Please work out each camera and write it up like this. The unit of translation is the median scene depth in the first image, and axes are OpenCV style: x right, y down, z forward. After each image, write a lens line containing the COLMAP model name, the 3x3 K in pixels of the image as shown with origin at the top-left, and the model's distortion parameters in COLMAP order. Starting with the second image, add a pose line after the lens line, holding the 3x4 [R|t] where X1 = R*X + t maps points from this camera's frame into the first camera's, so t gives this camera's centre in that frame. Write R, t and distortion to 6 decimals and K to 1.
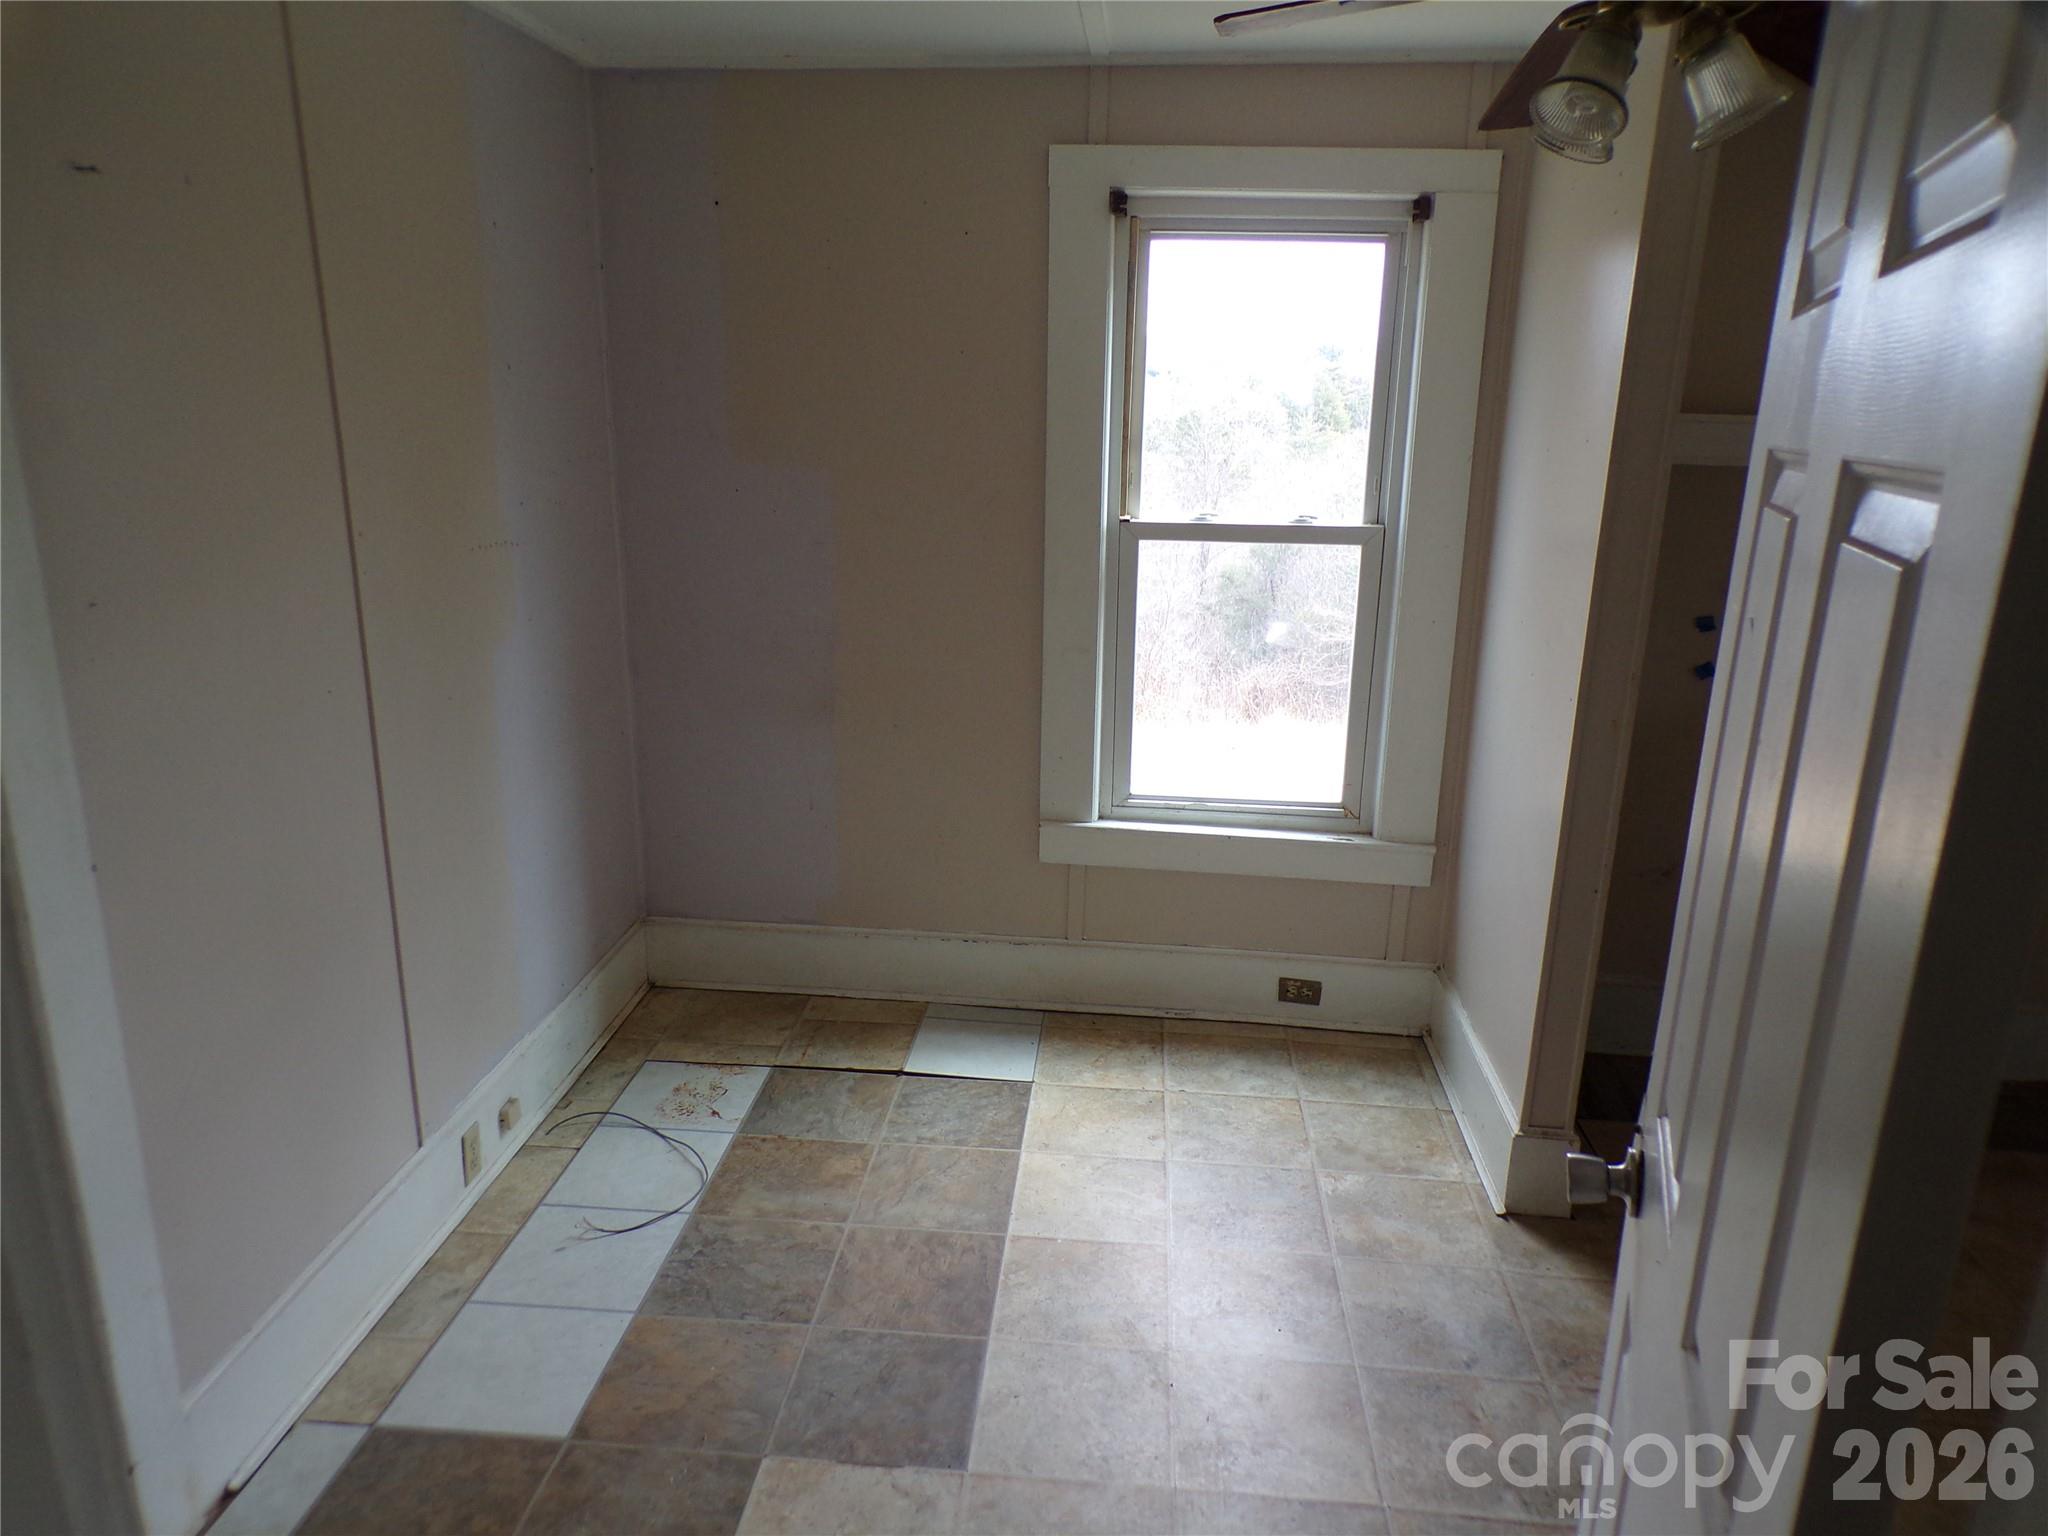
lens RADIAL K [[1384.6, 0, 1026.2], [0, 1384.6, 775.5], [0, 0, 1]] dist [-0.011963, -0.001706]
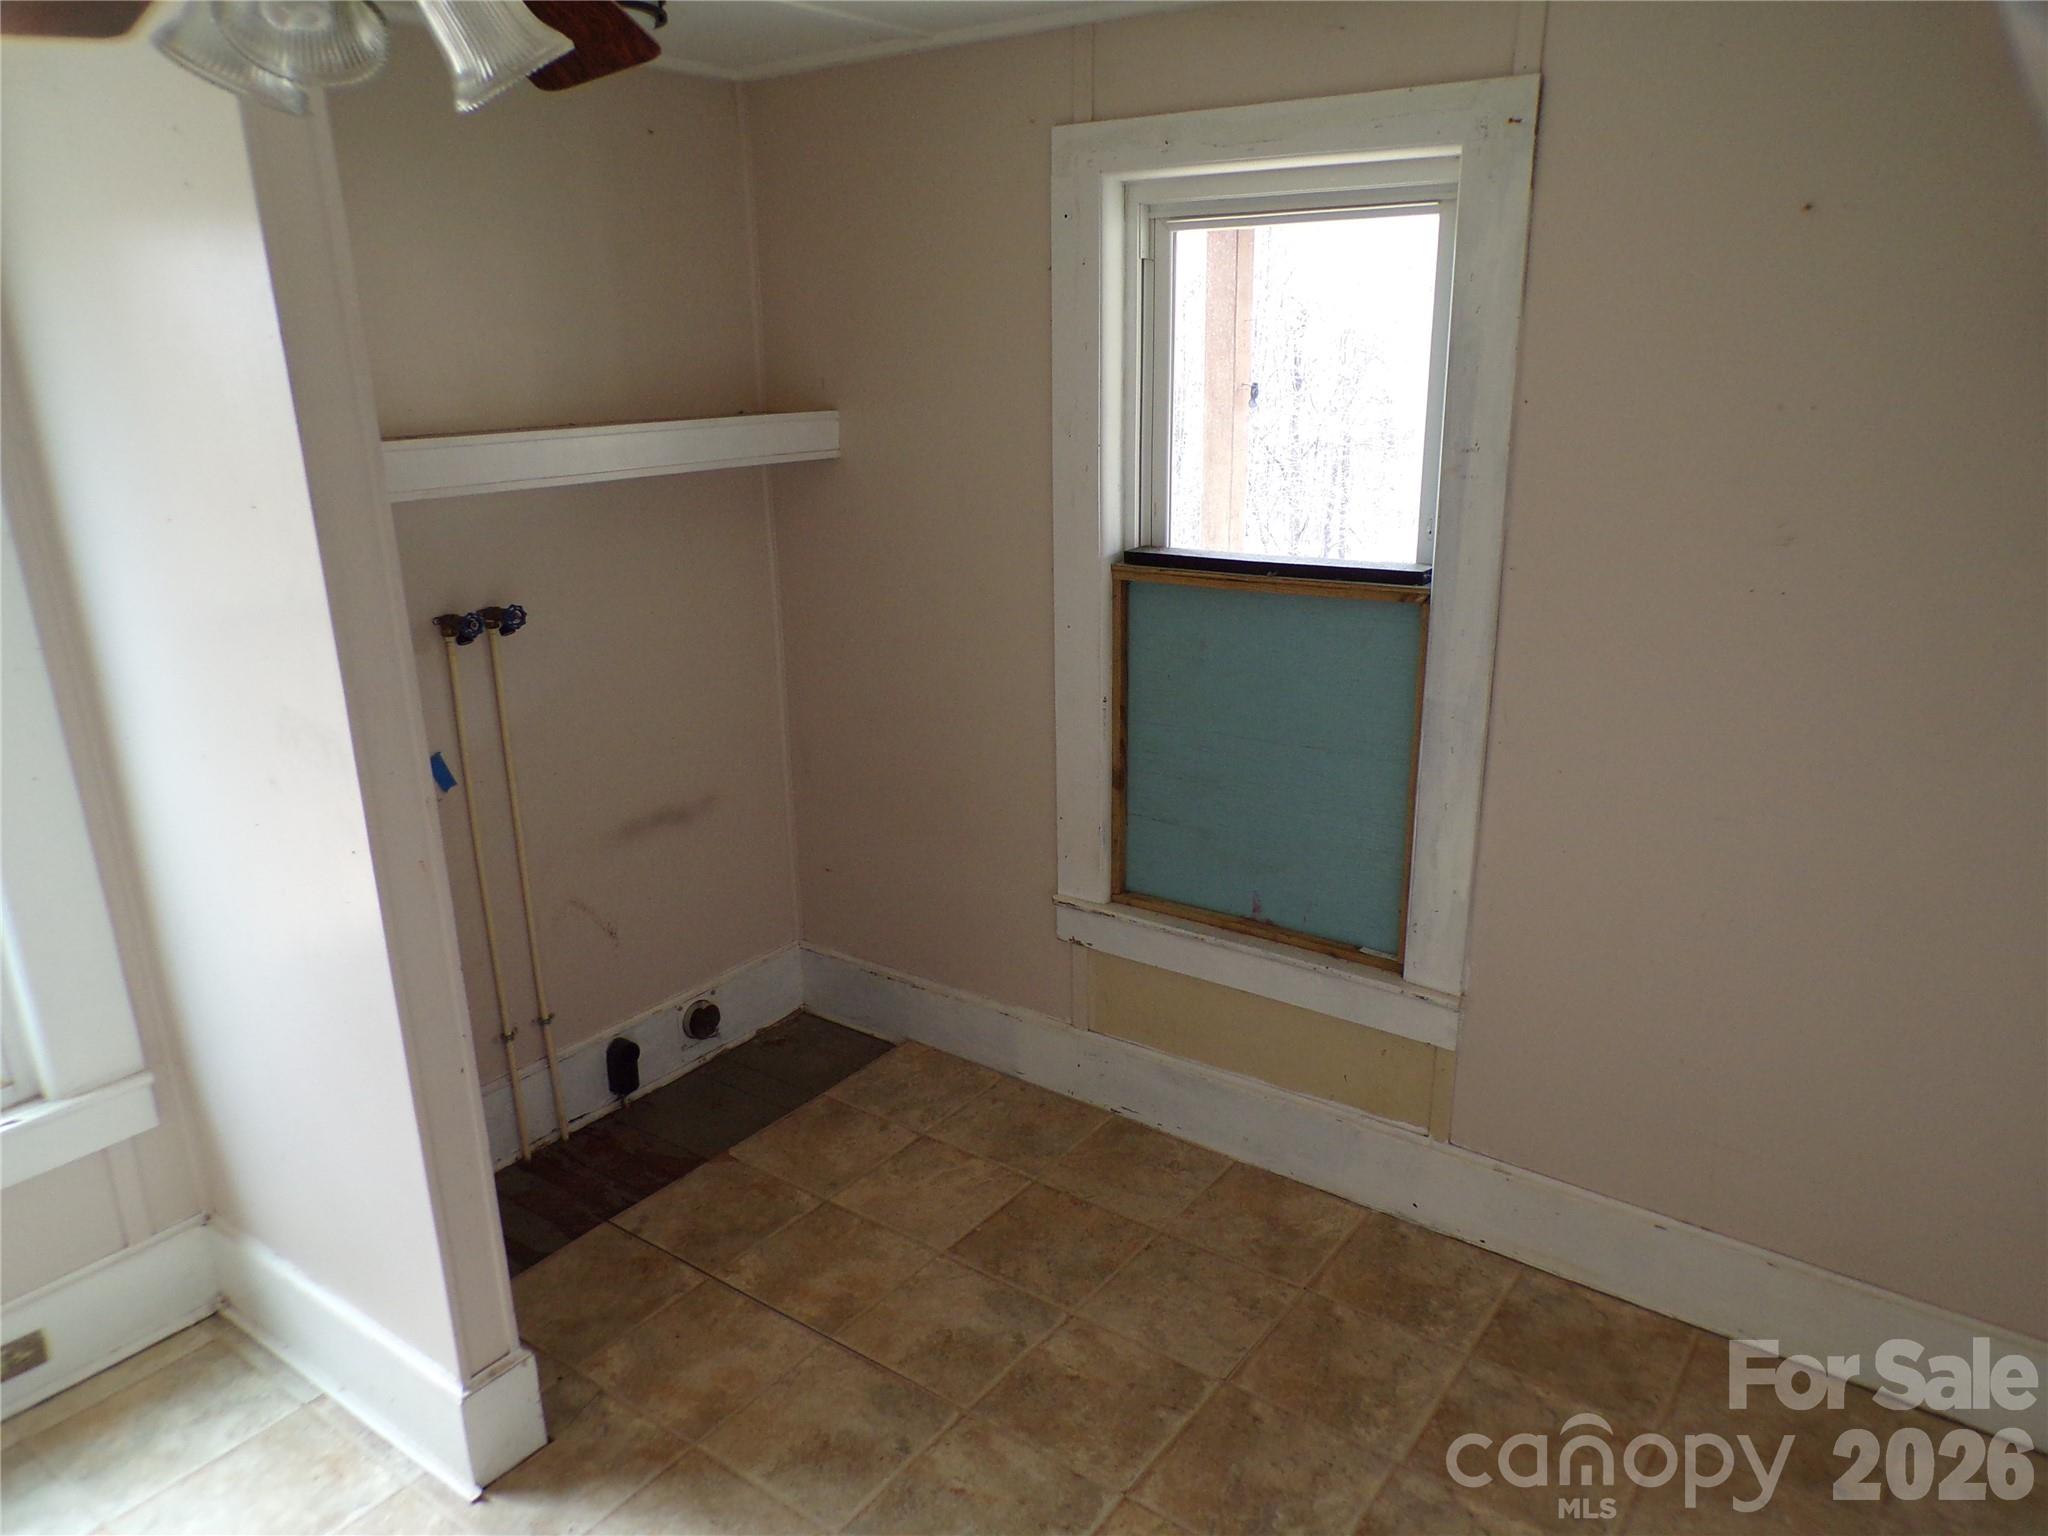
lens RADIAL K [[1384.6, 0, 1024.9], [0, 1384.6, 773.2], [0, 0, 1]] dist [-0.011963, -0.001706]
pose [[0.507245, -0.282083, 0.814329, -0.011189], [0.272456, 0.948940, 0.158999, -0.091535], [-0.817600, 0.141217, 0.558201, 0.225356]]
